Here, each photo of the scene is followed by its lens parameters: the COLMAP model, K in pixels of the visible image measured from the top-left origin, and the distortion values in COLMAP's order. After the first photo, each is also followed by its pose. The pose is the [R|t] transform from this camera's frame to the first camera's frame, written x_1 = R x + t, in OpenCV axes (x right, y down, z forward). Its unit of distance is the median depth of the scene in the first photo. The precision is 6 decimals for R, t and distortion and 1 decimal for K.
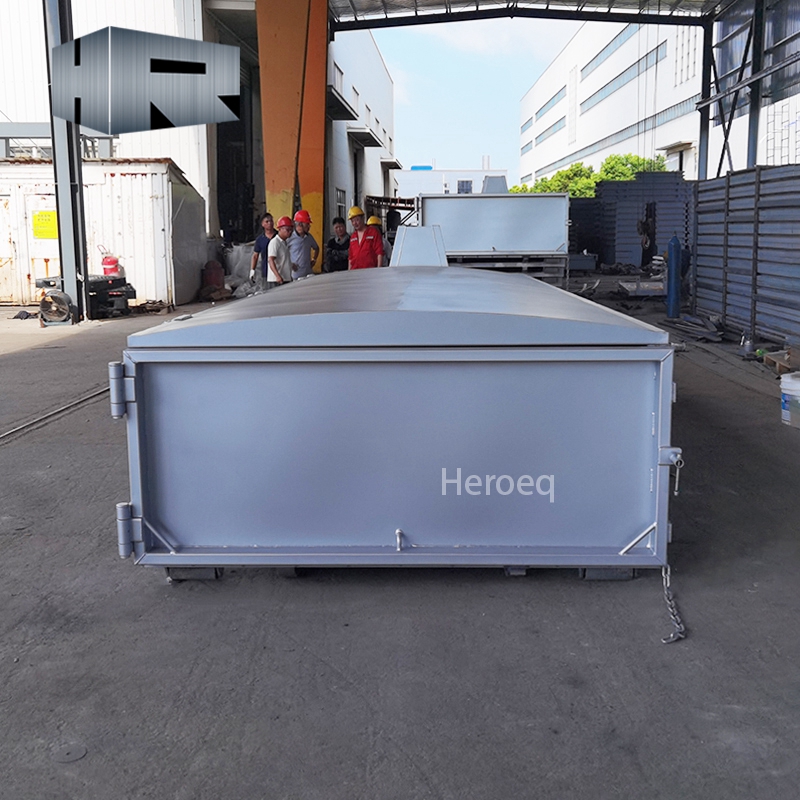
lens RADIAL K [[1048.5, 0, 400.0], [0, 1048.5, 400.0], [0, 0, 1]] dist [-0.107119, 0.467716]
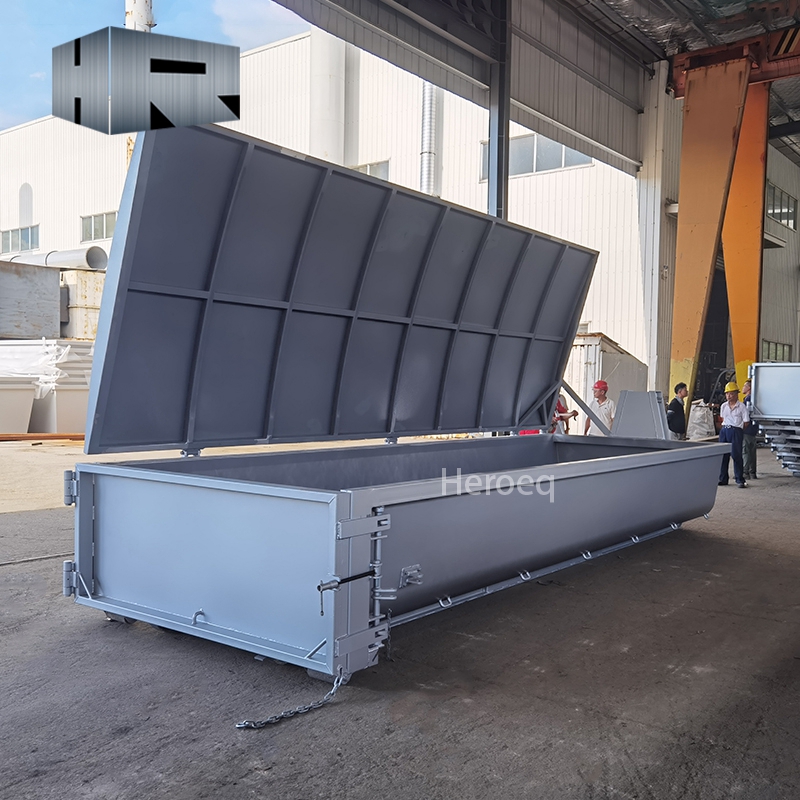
lens RADIAL K [[857.1, 0, 400.0], [0, 857.1, 400.0], [0, 0, 1]] dist [0.003414, 0.034344]
pose [[0.817230, 0.028904, -0.575586, 0.270000], [-0.113002, 0.987391, -0.110859, -0.016070], [0.565124, 0.155640, 0.810192, 0.061646]]
